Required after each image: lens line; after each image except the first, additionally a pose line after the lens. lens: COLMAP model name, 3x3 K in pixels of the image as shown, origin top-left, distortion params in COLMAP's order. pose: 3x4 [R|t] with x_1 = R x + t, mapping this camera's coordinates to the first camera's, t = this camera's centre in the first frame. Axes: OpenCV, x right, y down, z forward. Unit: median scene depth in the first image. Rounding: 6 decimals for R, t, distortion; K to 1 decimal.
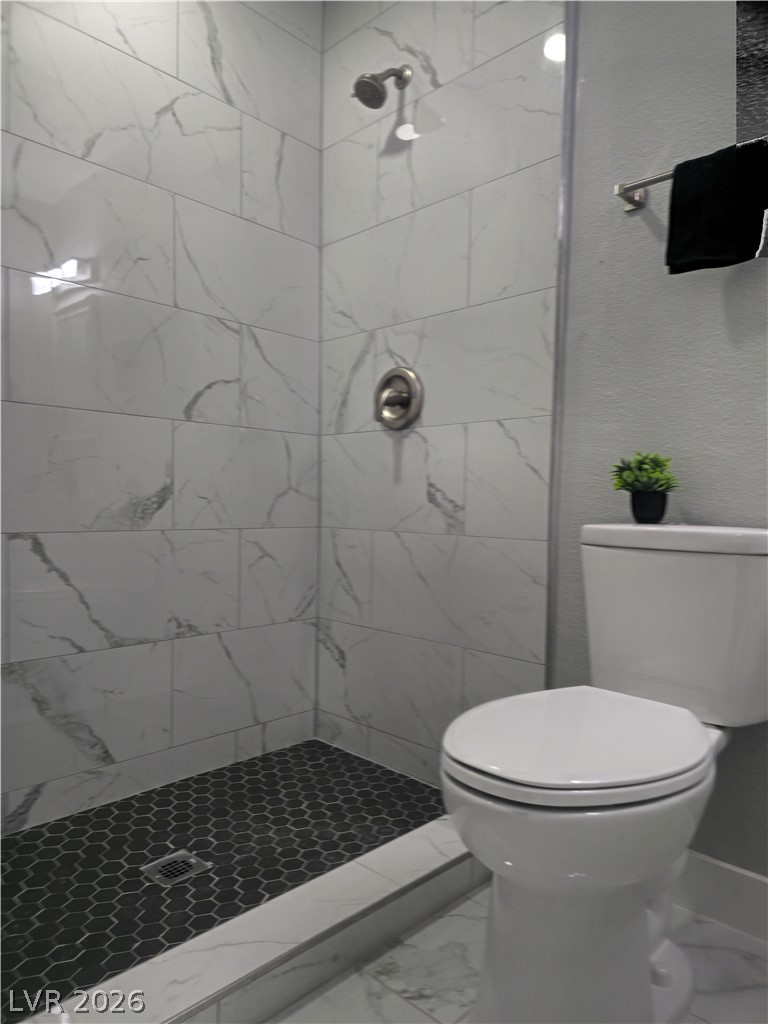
lens RADIAL K [[676.9, 0, 379.4], [0, 676.9, 537.0], [0, 0, 1]] dist [0.063007, -0.058810]
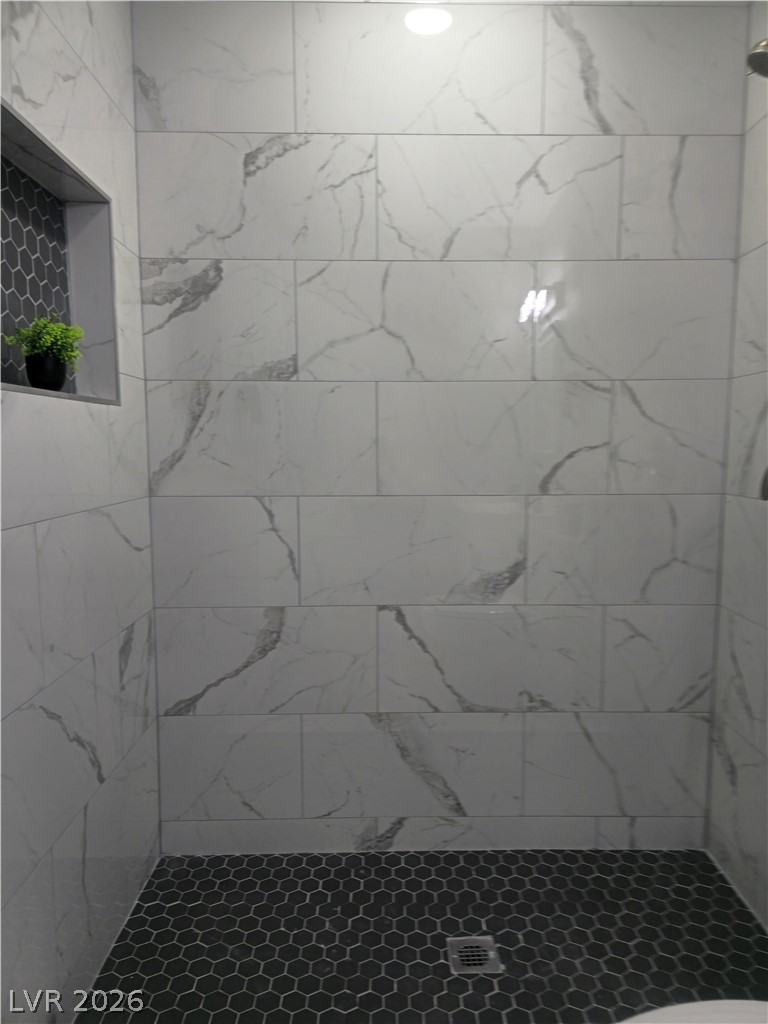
lens RADIAL K [[676.9, 0, 426.4], [0, 676.9, 515.5], [0, 0, 1]] dist [0.063007, -0.058810]
pose [[0.709680, 0.066606, -0.701369, 0.276839], [-0.019691, 0.997007, 0.074756, -0.209686], [0.704249, -0.039242, 0.708867, 0.199418]]
